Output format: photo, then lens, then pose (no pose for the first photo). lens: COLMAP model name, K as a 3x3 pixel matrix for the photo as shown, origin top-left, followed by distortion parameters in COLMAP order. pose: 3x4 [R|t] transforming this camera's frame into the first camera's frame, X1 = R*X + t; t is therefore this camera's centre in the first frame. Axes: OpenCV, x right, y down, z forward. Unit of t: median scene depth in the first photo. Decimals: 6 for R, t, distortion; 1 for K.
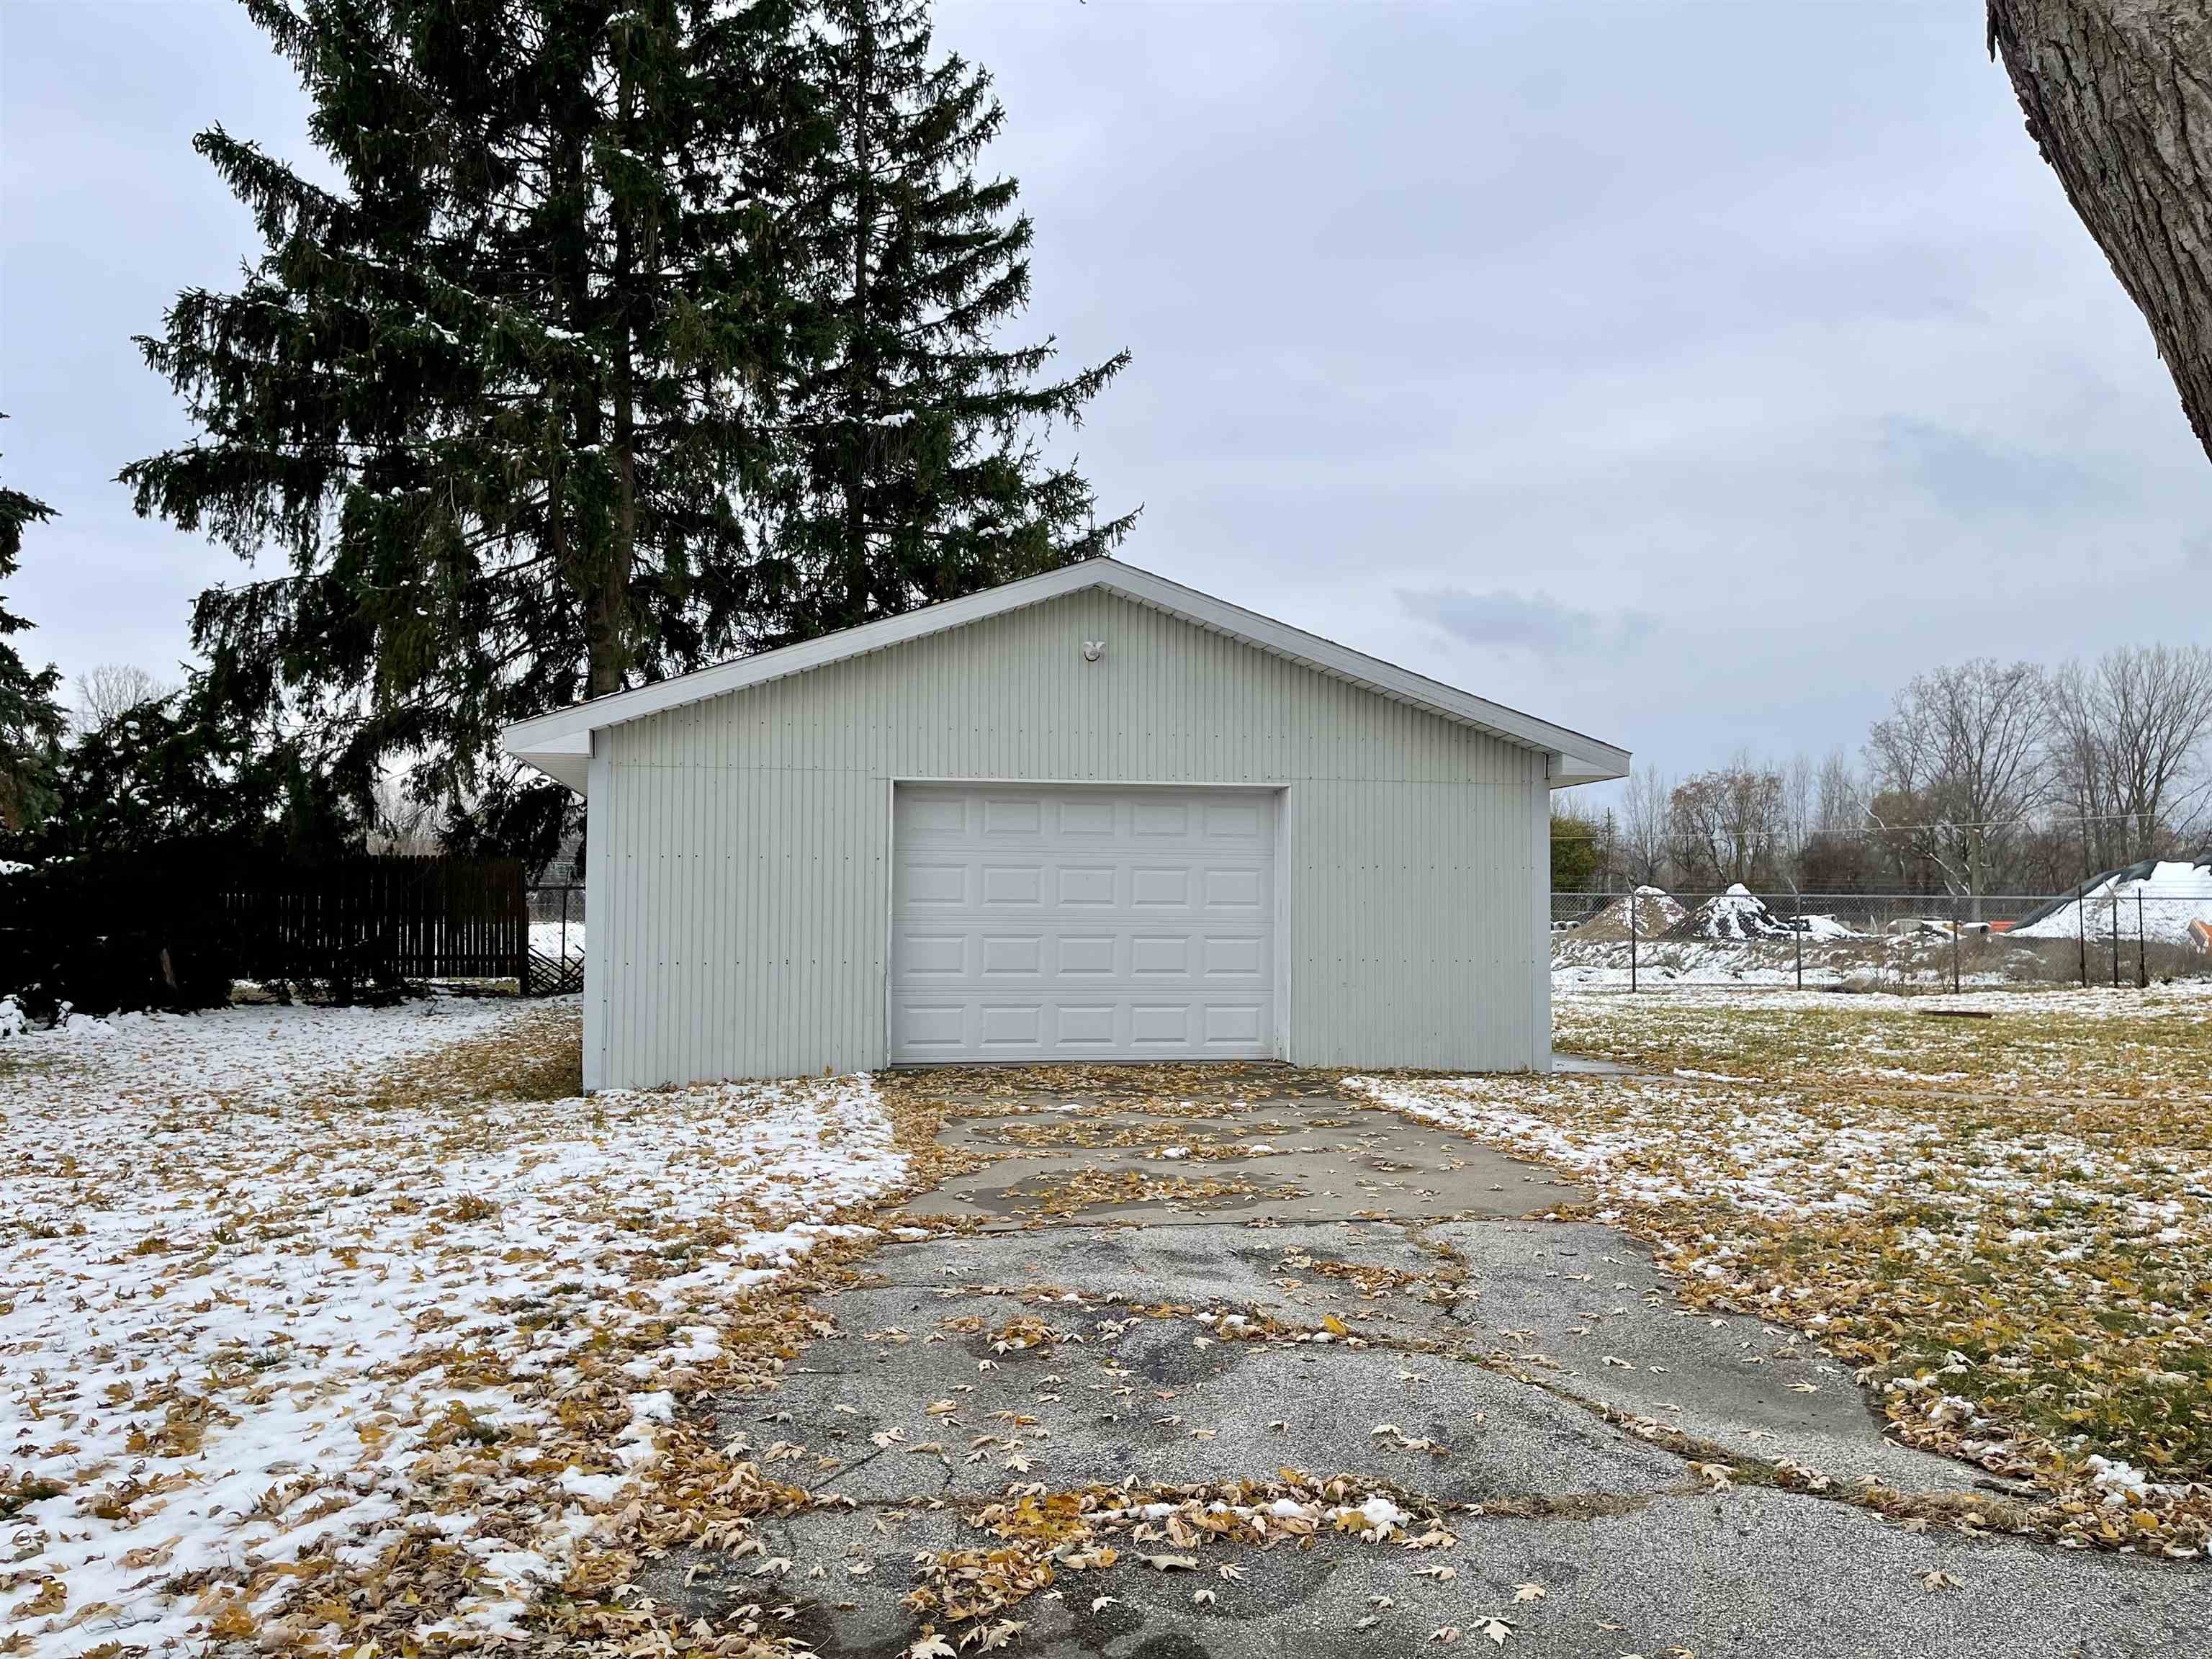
lens RADIAL K [[1617.2, 0, 1105.9], [0, 1617.2, 832.6], [0, 0, 1]] dist [-0.007958, -0.004612]
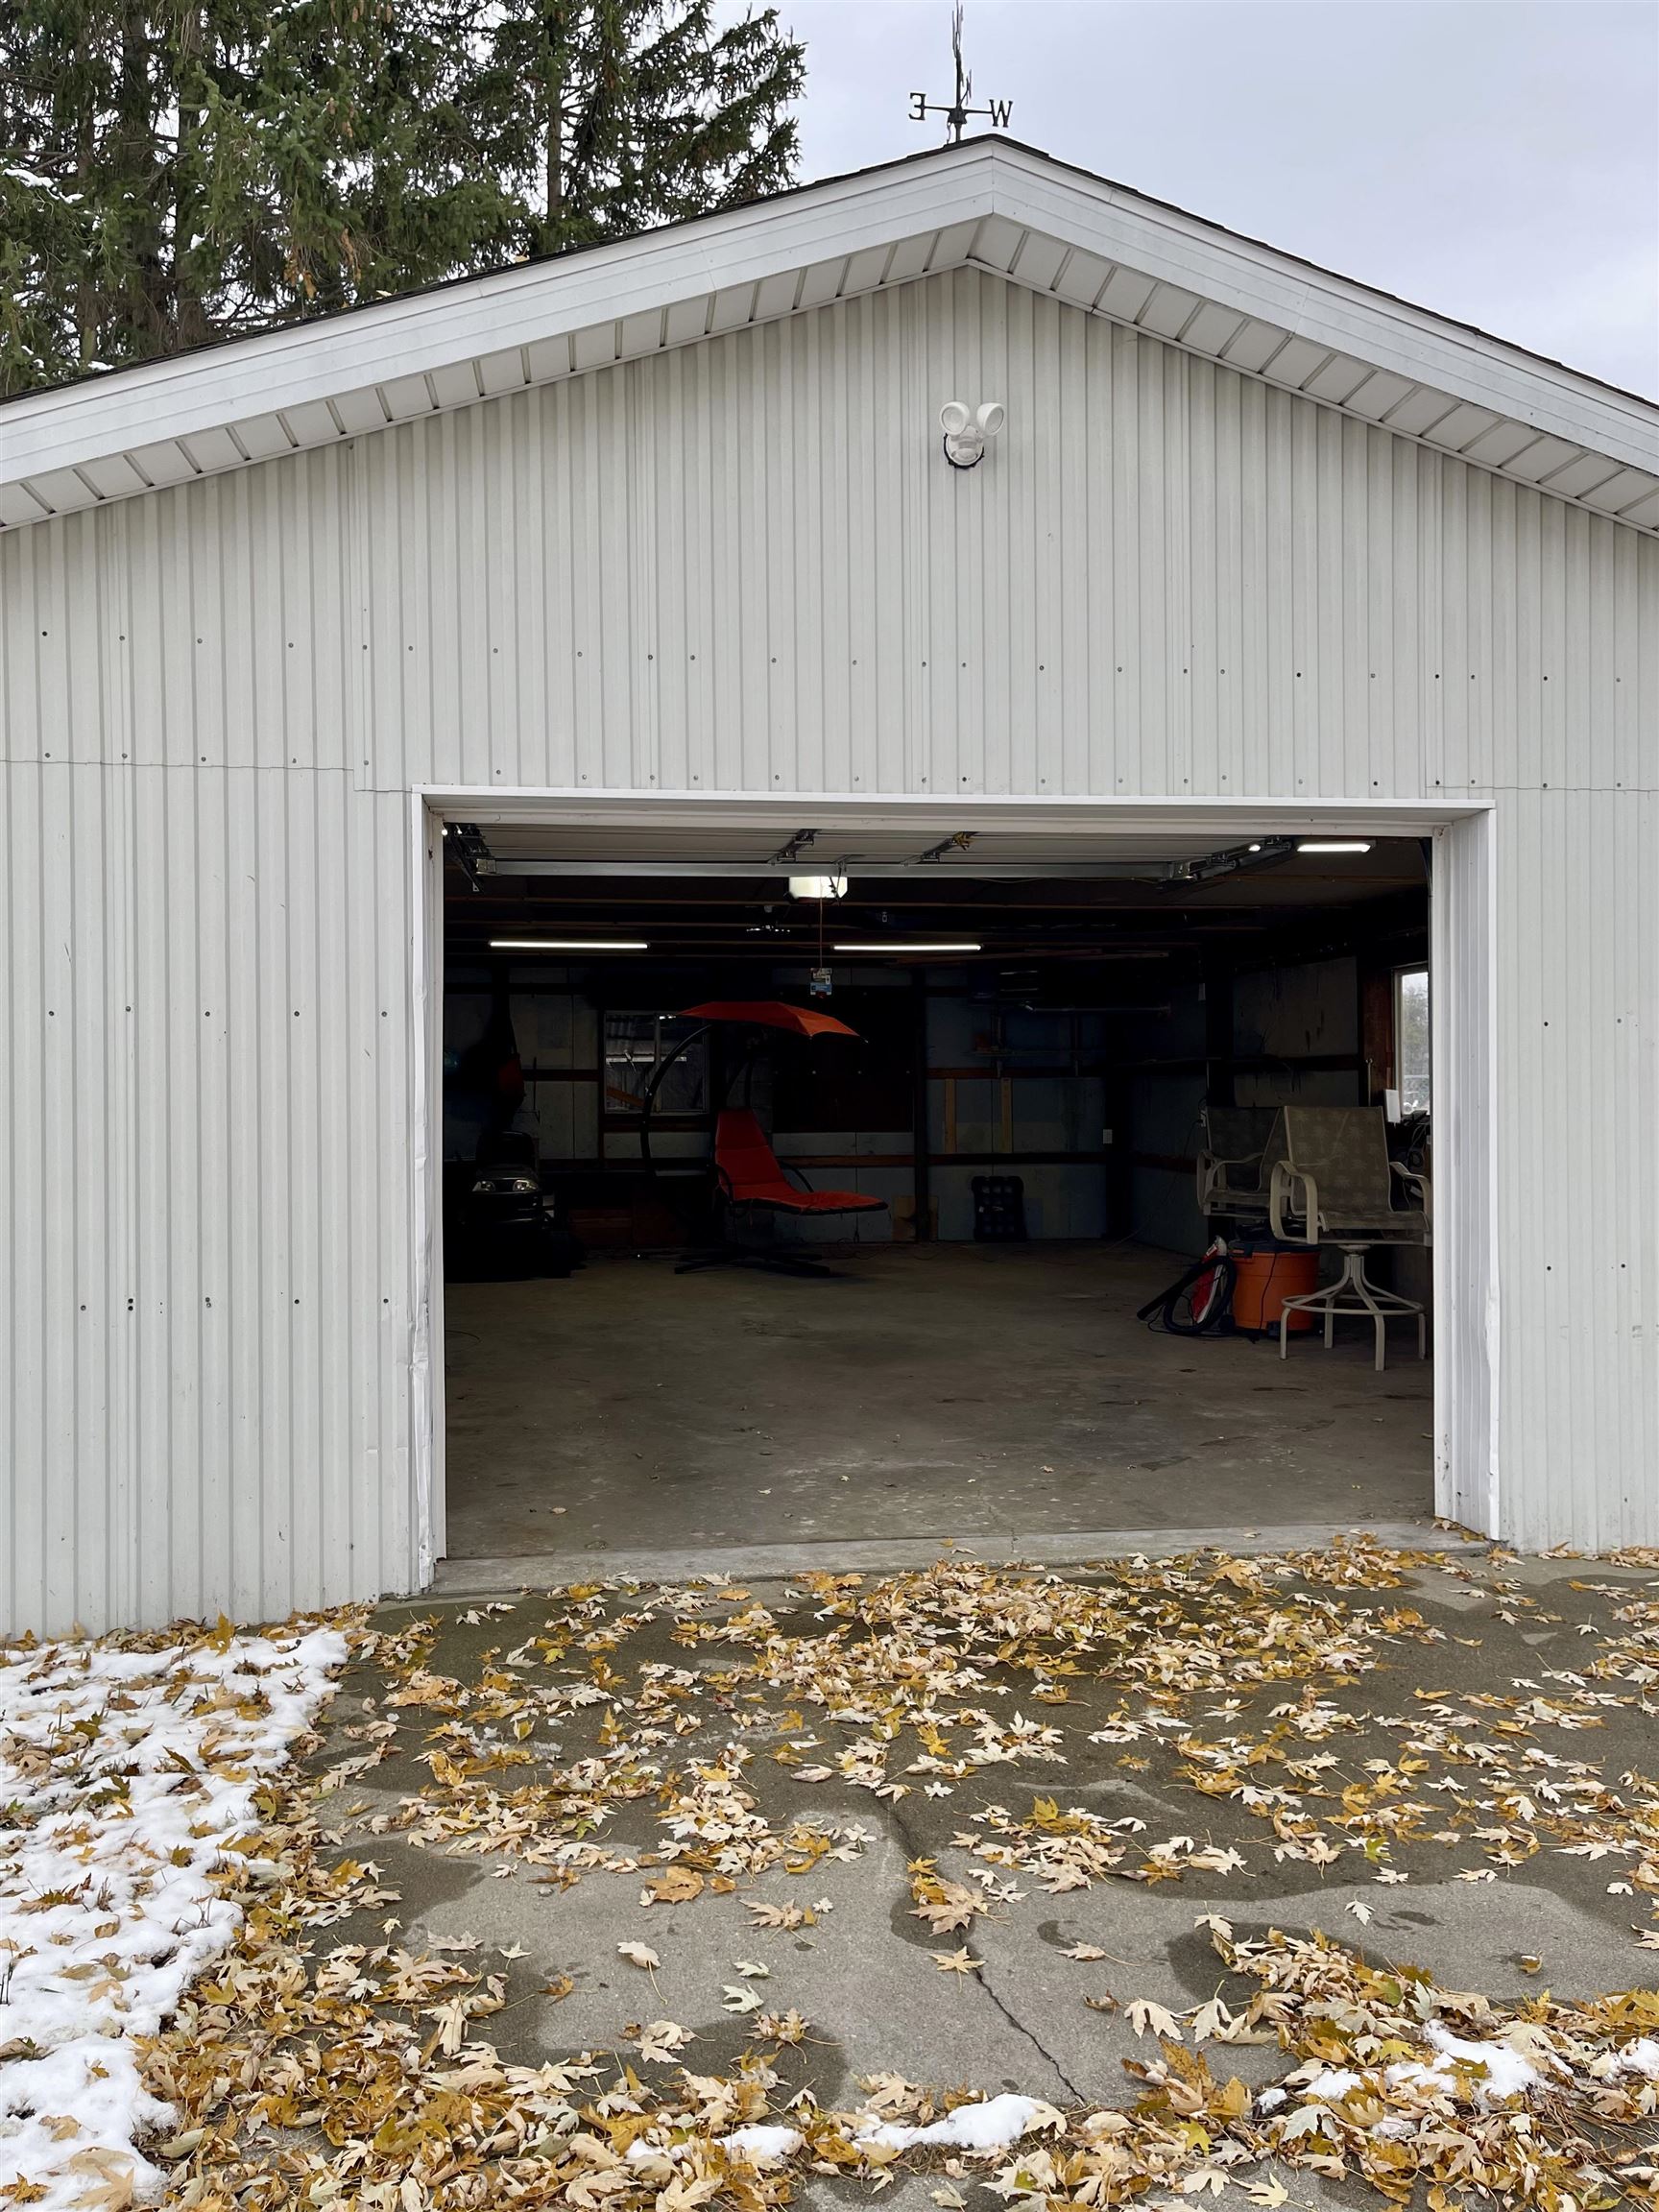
lens RADIAL K [[1617.2, 0, 828.9], [0, 1617.2, 1108.5], [0, 0, 1]] dist [-0.007958, -0.004612]
pose [[0.999056, -0.013746, -0.041205, -0.026531], [0.014853, 0.999534, 0.026677, 0.029329], [0.040819, -0.027263, 0.998795, 0.639759]]
